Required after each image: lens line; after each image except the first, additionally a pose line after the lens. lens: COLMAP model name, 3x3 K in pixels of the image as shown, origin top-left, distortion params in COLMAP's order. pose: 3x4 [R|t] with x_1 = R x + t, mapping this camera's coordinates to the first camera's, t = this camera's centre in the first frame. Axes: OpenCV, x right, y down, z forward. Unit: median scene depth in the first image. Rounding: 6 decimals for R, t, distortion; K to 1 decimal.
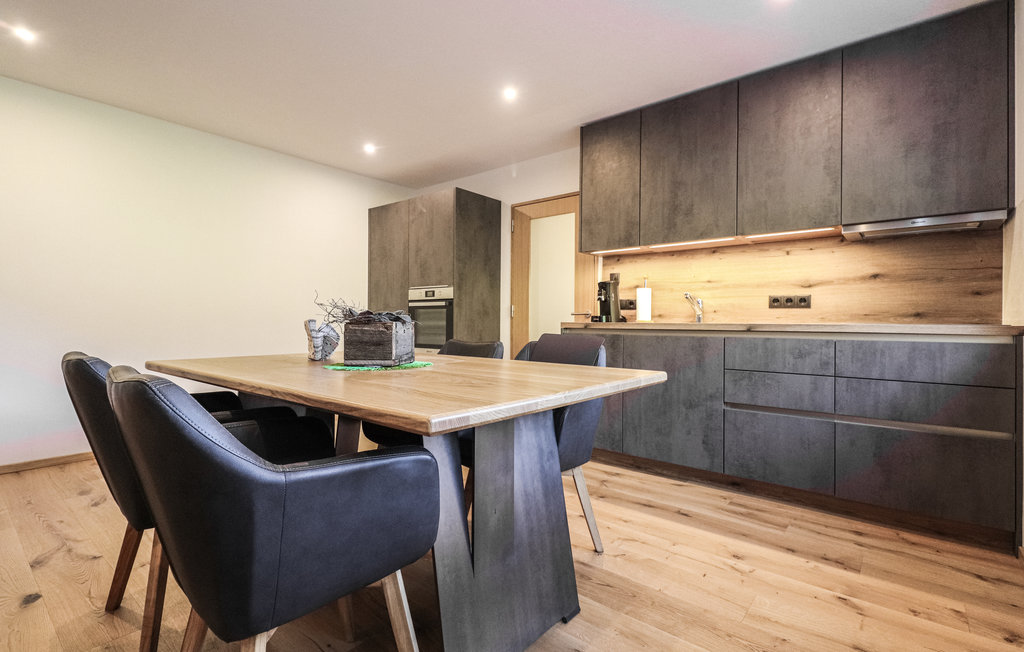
lens RADIAL K [[473.2, 0, 513.4], [0, 473.2, 318.1], [0, 0, 1]] dist [0.010068, -0.000173]
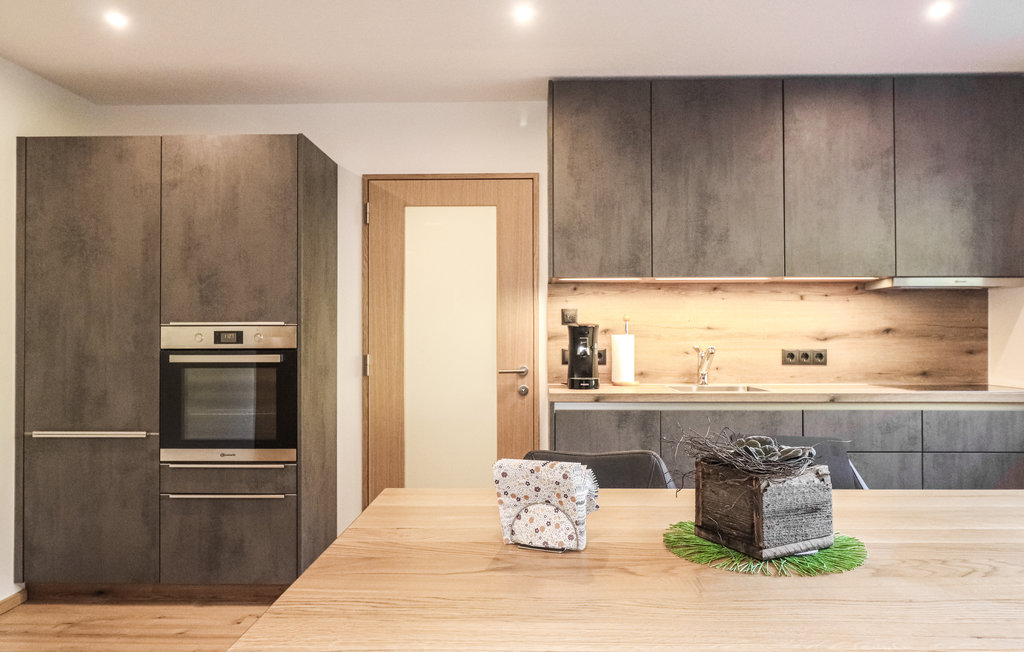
lens RADIAL K [[735.3, 0, 512.0], [0, 735.3, 326.0], [0, 0, 1]] dist [-0.002969, -0.004331]
pose [[0.788778, -0.001194, 0.614677, -0.596446], [0.003190, 0.999993, -0.002150, -0.086836], [-0.614670, 0.003657, 0.788776, 0.305562]]
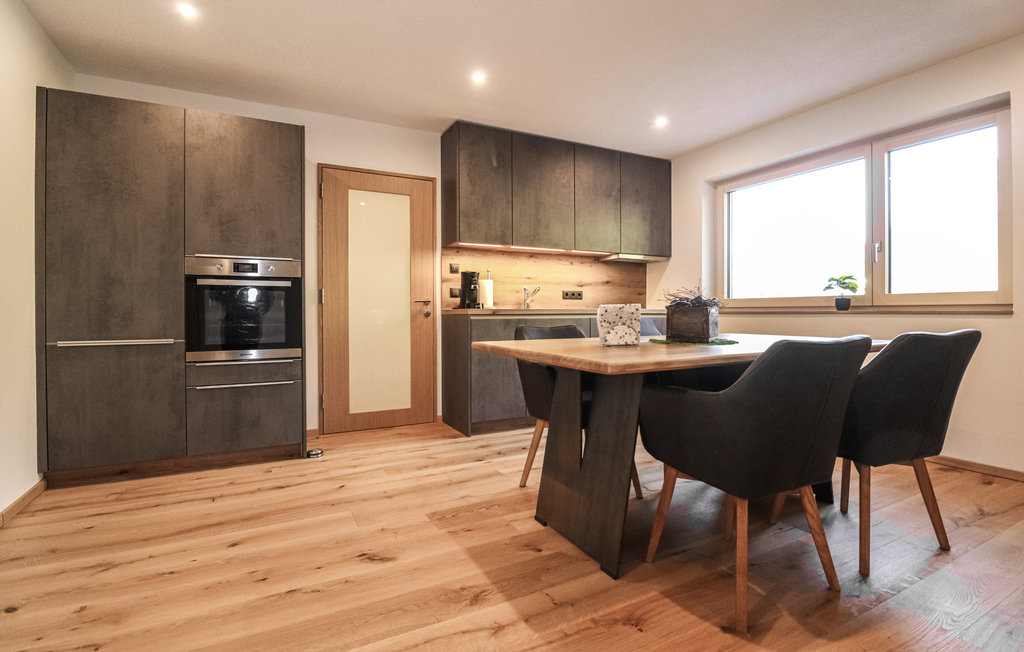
lens RADIAL K [[490.4, 0, 513.8], [0, 490.4, 315.5], [0, 0, 1]] dist [-0.000376, -0.016936]
pose [[0.389593, -0.014012, 0.920880, -0.956256], [-0.002209, 0.999867, 0.016149, 0.006093], [-0.920984, -0.008326, 0.389510, 0.550763]]
